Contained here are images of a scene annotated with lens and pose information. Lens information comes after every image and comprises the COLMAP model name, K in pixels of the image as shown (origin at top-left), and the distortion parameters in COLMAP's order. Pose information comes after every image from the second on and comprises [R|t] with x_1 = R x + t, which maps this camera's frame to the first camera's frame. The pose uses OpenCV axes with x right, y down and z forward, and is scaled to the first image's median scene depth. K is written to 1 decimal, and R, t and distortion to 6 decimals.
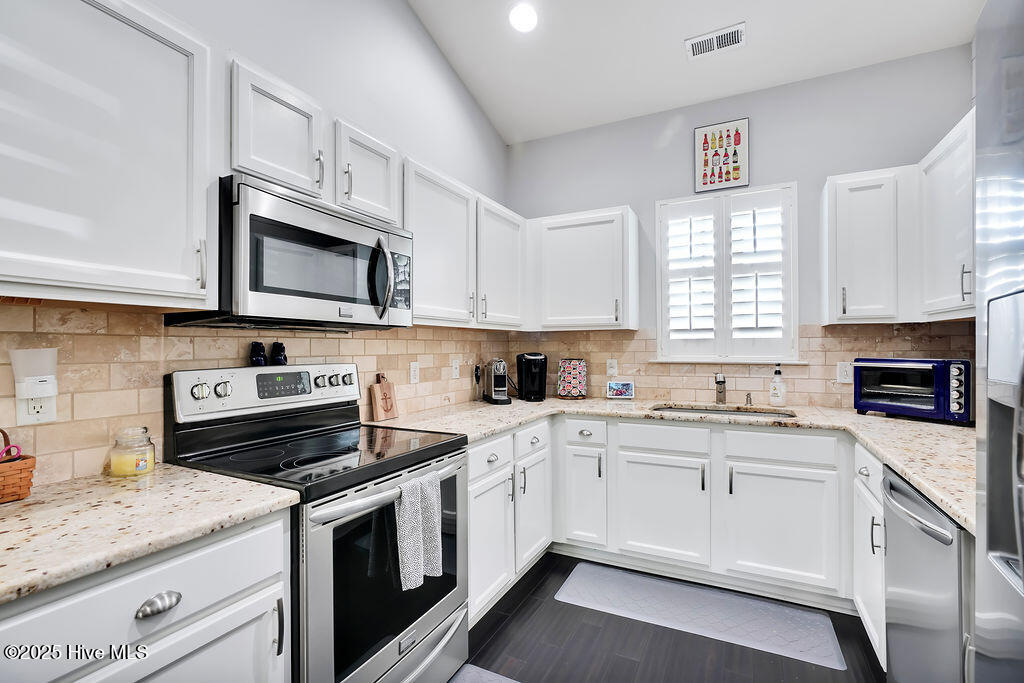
lens RADIAL K [[469.7, 0, 515.6], [0, 469.7, 341.6], [0, 0, 1]] dist [-0.001926, 0.000530]
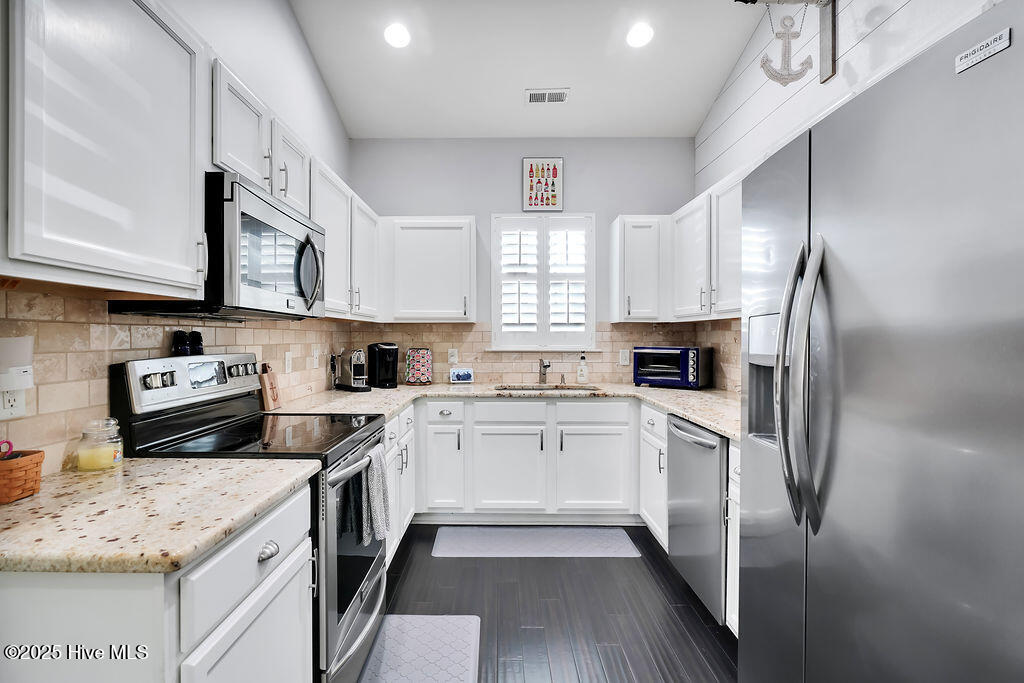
lens RADIAL K [[489.9, 0, 498.7], [0, 489.9, 333.2], [0, 0, 1]] dist [0.002575, 0.000970]
pose [[0.897945, 0.009316, 0.440009, -0.263272], [-0.010372, 0.999946, -0.000004, -0.000706], [-0.439985, -0.004560, 0.897993, -0.127740]]
